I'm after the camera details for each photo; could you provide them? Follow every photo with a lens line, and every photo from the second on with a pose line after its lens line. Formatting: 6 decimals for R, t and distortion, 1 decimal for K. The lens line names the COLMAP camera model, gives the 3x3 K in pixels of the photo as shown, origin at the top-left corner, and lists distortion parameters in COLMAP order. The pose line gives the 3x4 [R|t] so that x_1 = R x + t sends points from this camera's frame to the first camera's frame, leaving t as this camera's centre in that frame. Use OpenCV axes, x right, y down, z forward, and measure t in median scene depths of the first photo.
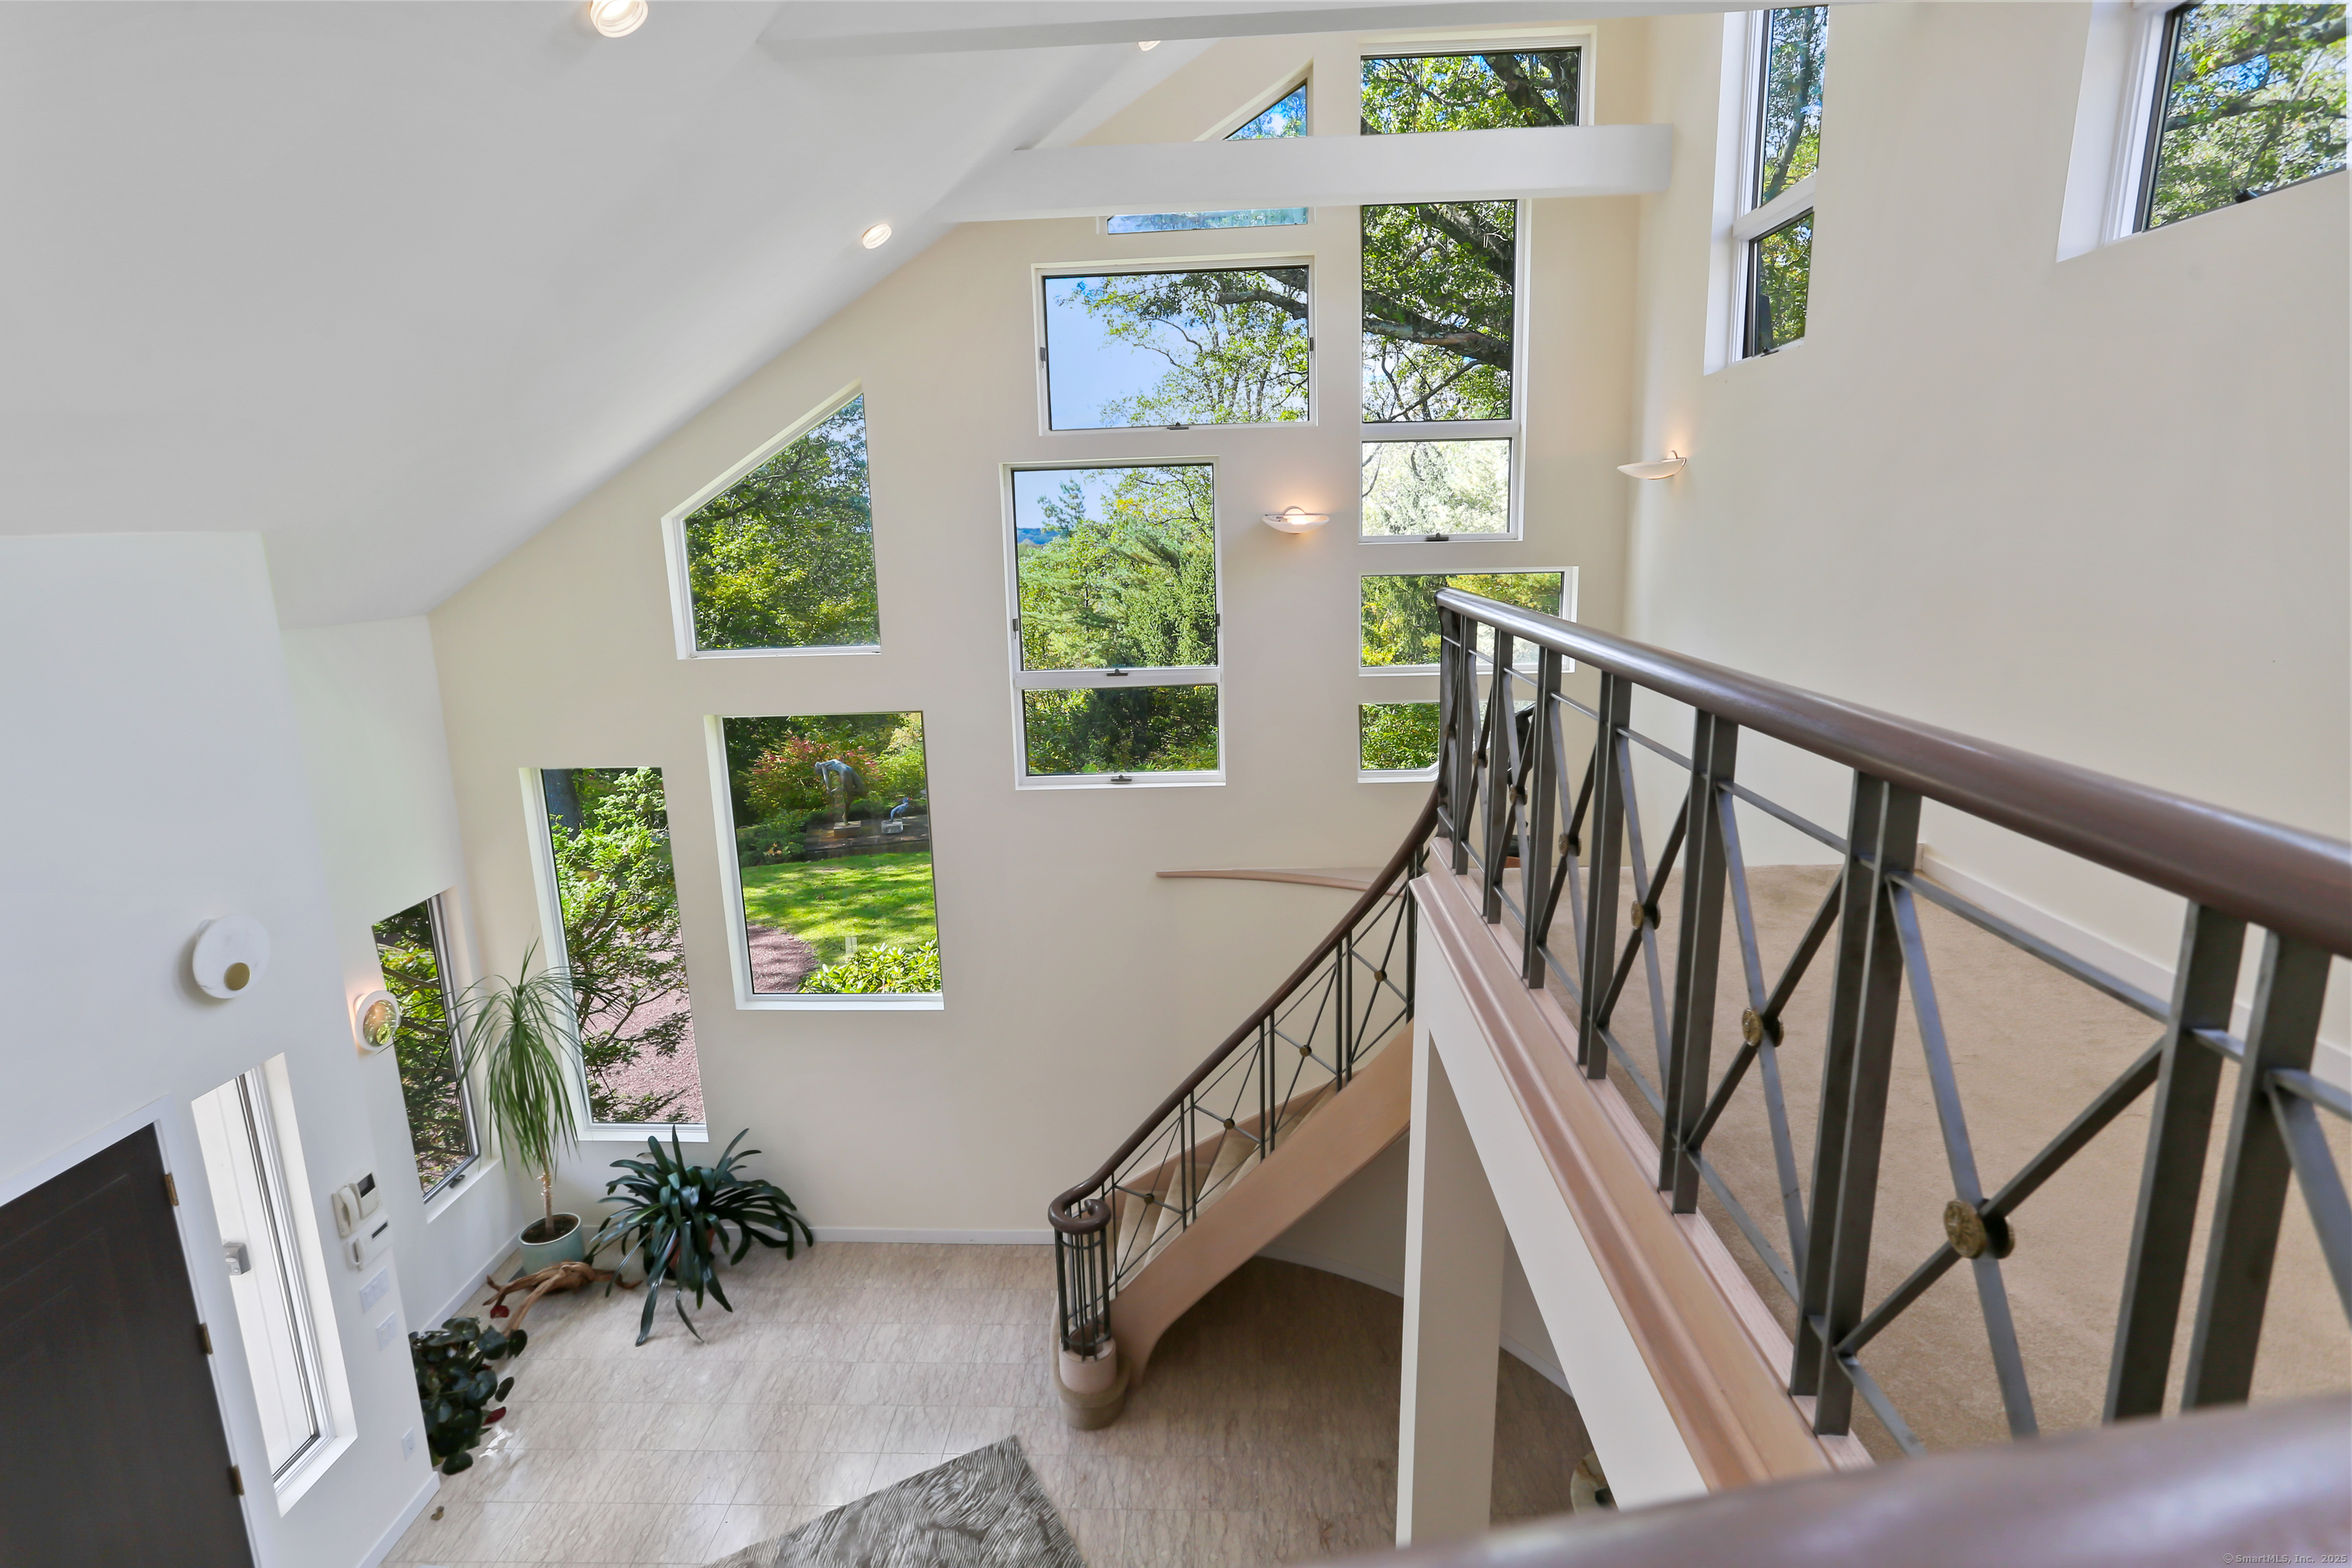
lens RADIAL K [[1155.6, 0, 1191.1], [0, 1155.6, 770.5], [0, 0, 1]] dist [-0.000159, 0.000887]
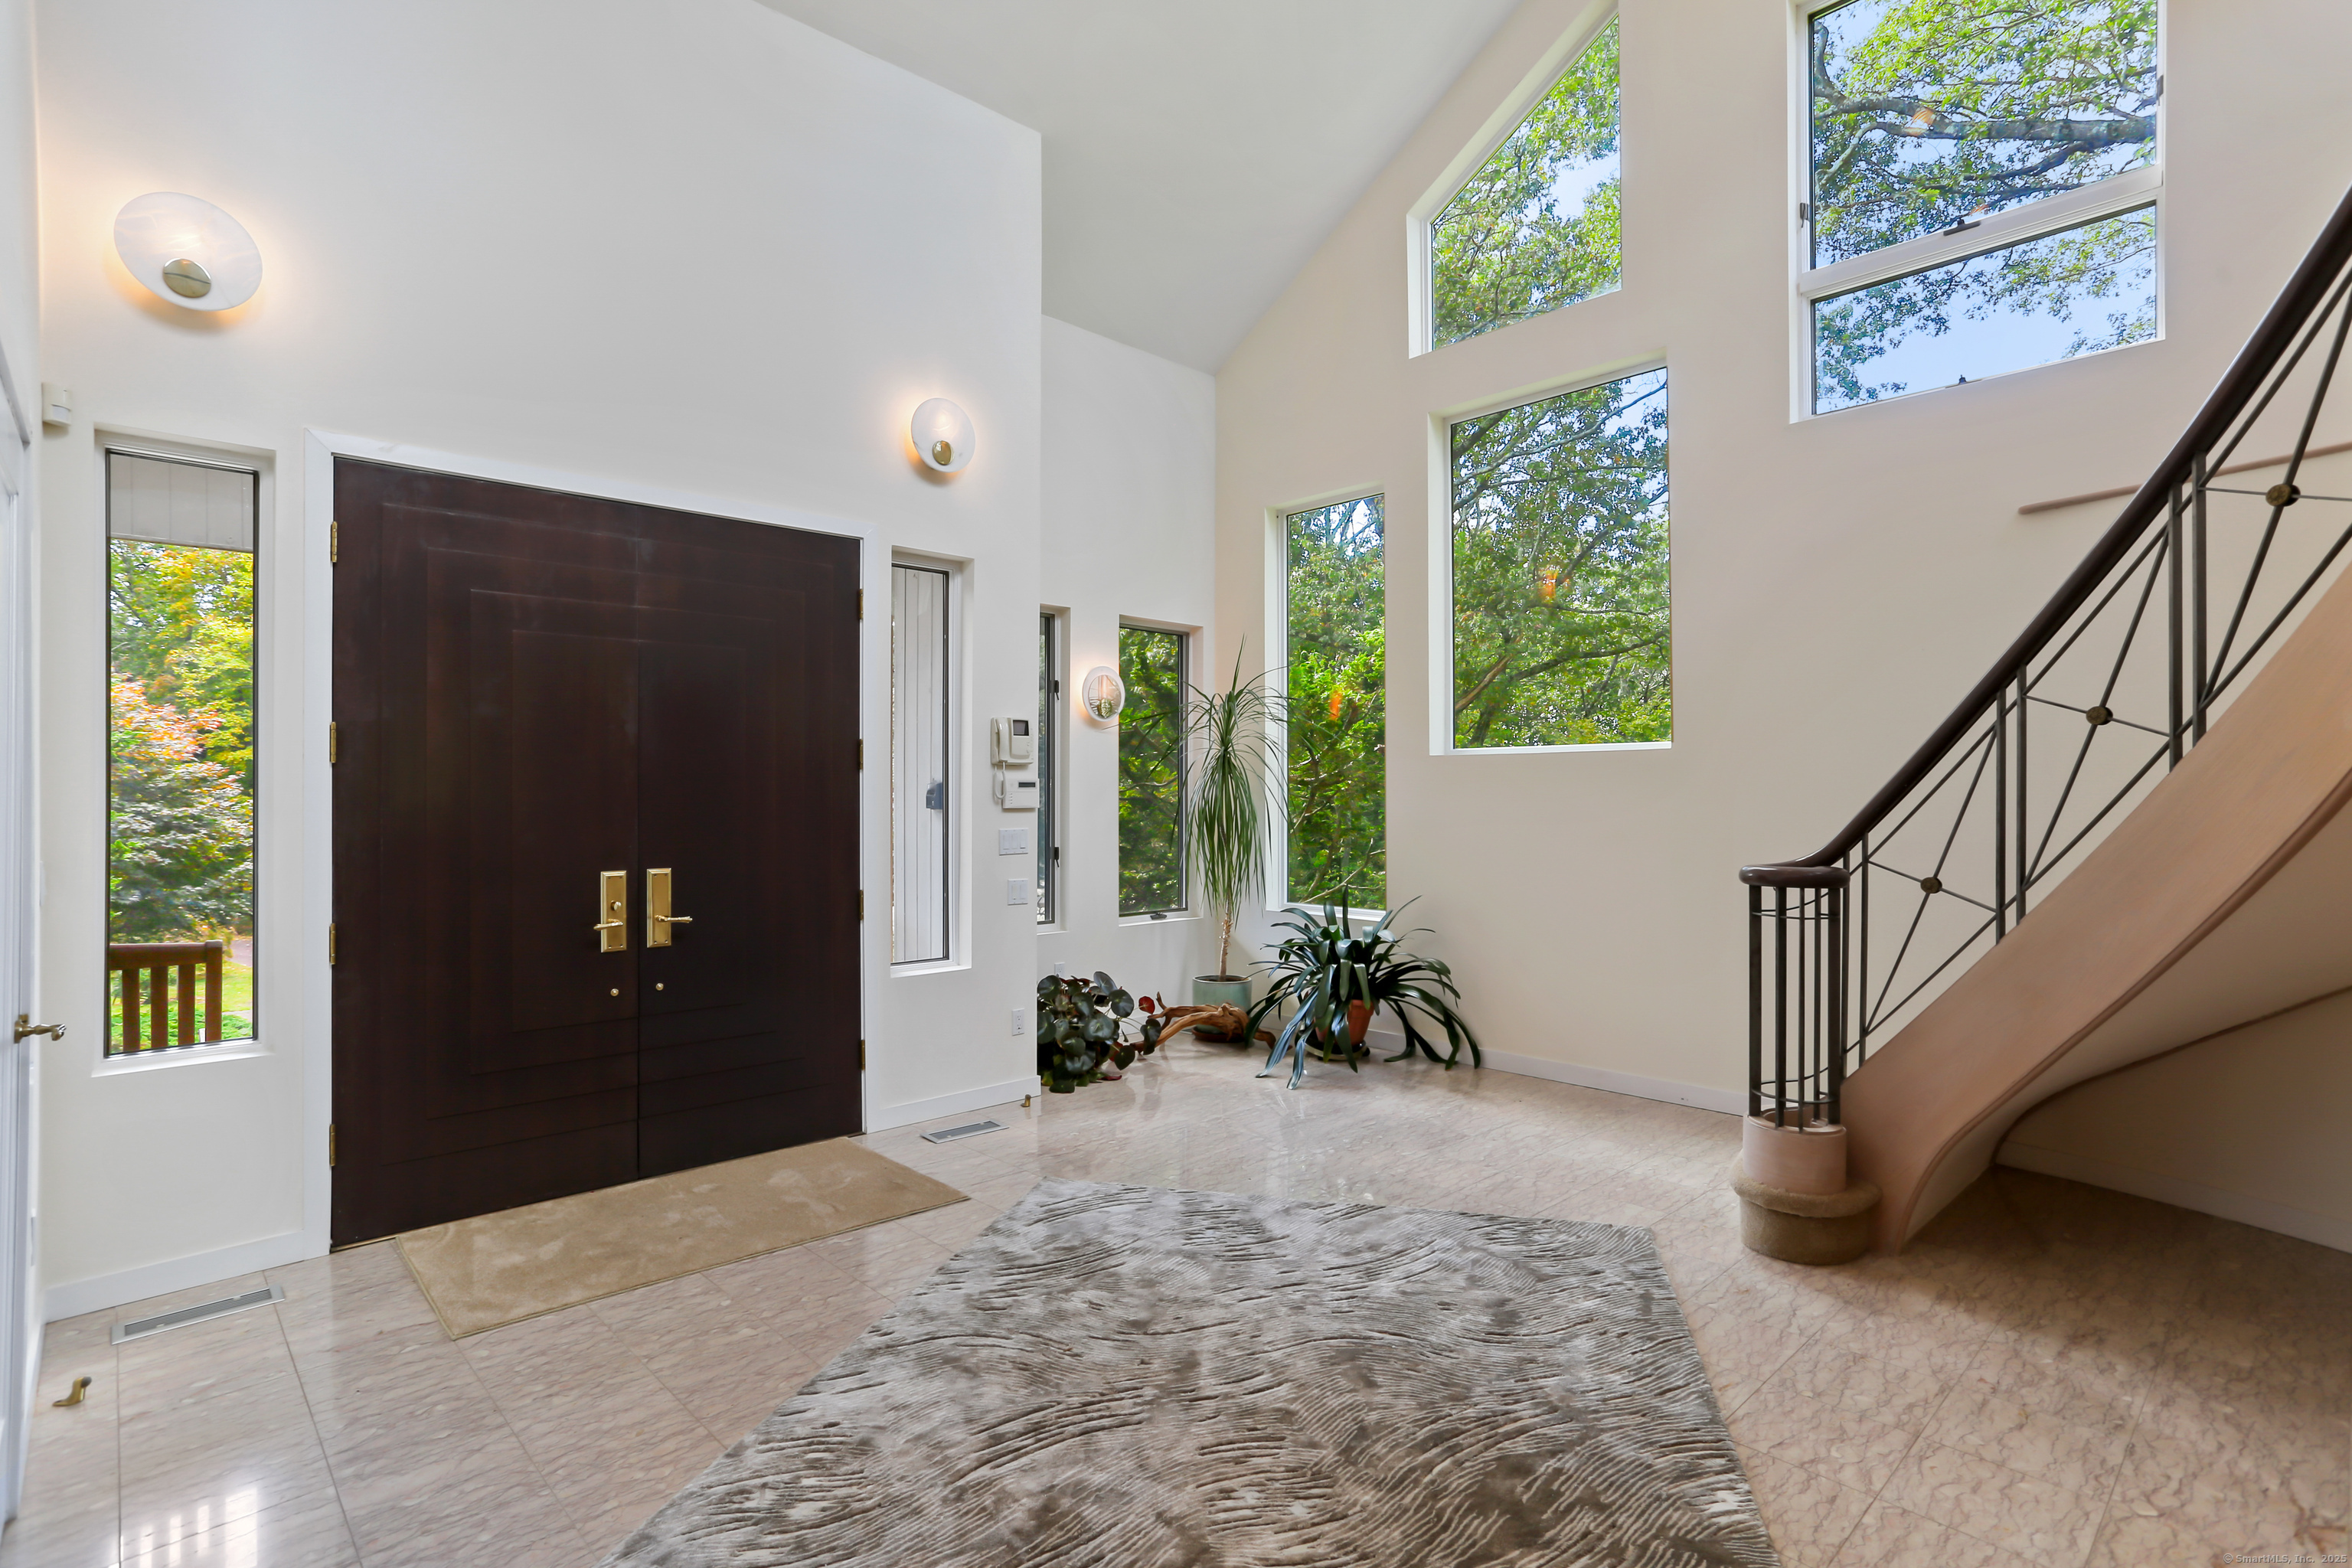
lens RADIAL K [[1155.6, 0, 1179.1], [0, 1155.6, 792.5], [0, 0, 1]] dist [-0.000159, 0.000887]
pose [[0.717947, 0.020503, -0.695796, 0.095655], [-0.155334, 0.979080, -0.131429, 0.459559], [0.678545, 0.202440, 0.706112, 0.326648]]
